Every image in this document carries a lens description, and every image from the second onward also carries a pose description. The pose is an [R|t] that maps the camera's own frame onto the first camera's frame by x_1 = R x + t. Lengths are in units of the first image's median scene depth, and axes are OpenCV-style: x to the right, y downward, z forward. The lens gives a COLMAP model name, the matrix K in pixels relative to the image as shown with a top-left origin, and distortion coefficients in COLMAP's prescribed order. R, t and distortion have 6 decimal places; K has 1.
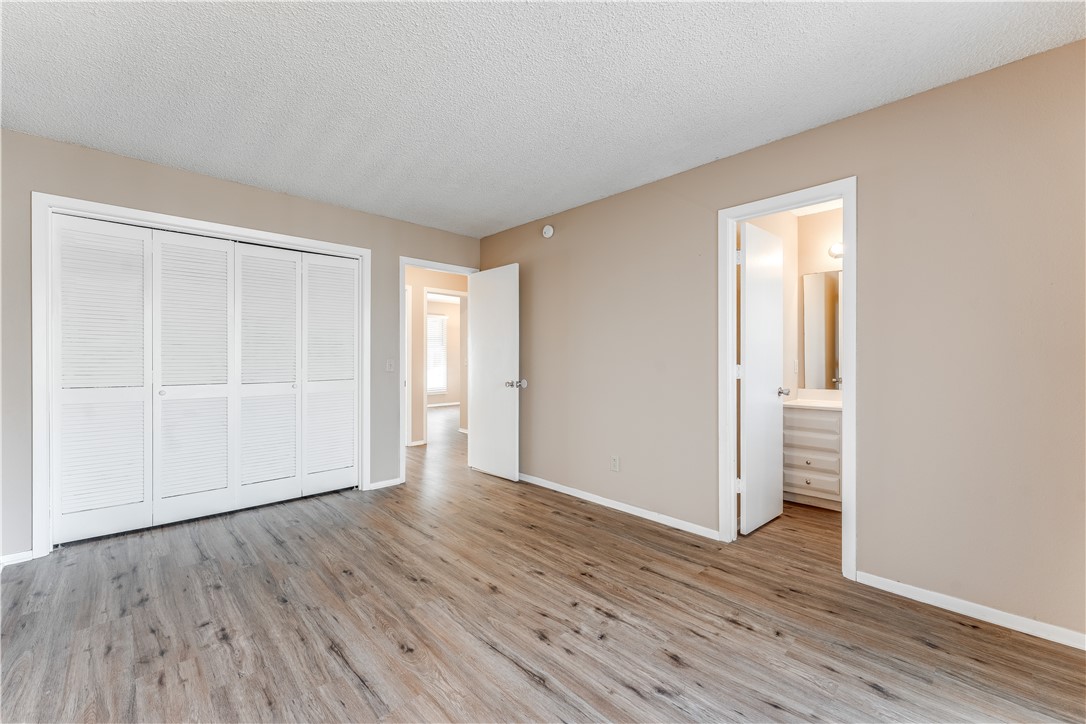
lens RADIAL K [[436.4, 0, 541.9], [0, 436.4, 358.2], [0, 0, 1]] dist [0.006629, -0.000948]
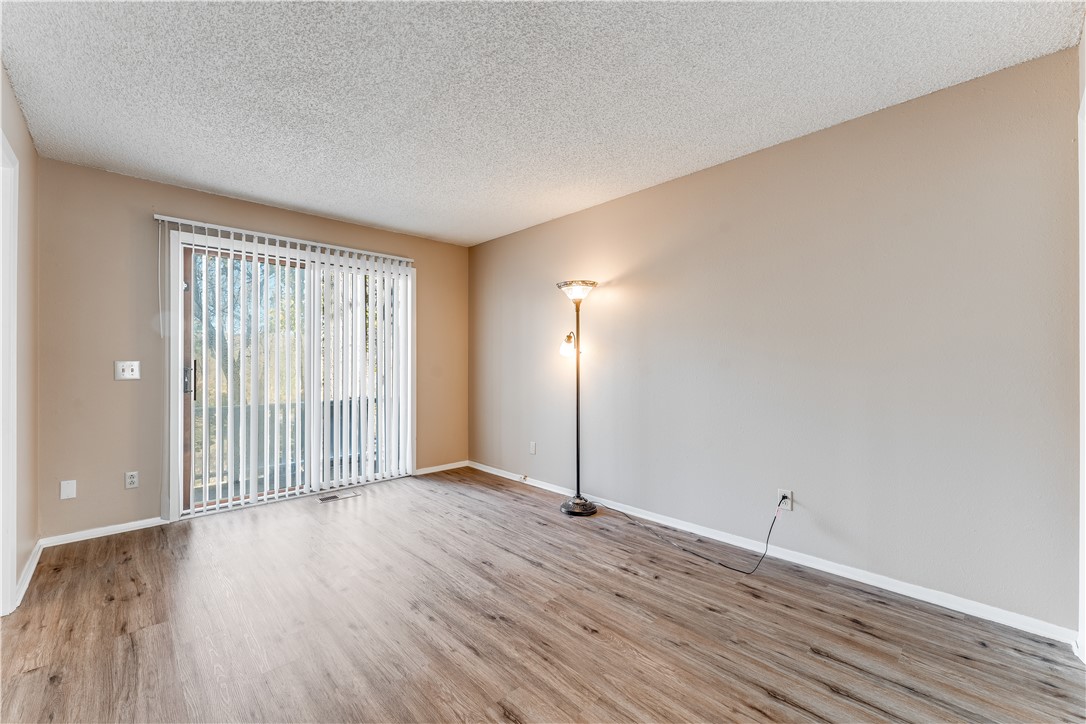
lens RADIAL K [[436.4, 0, 540.3], [0, 436.4, 361.6], [0, 0, 1]] dist [0.006629, -0.000948]
pose [[-0.999836, 0.003437, -0.017774, -0.377473], [0.003438, 0.999994, -0.000003, -0.003346], [0.017774, -0.000064, -0.999842, 2.004779]]
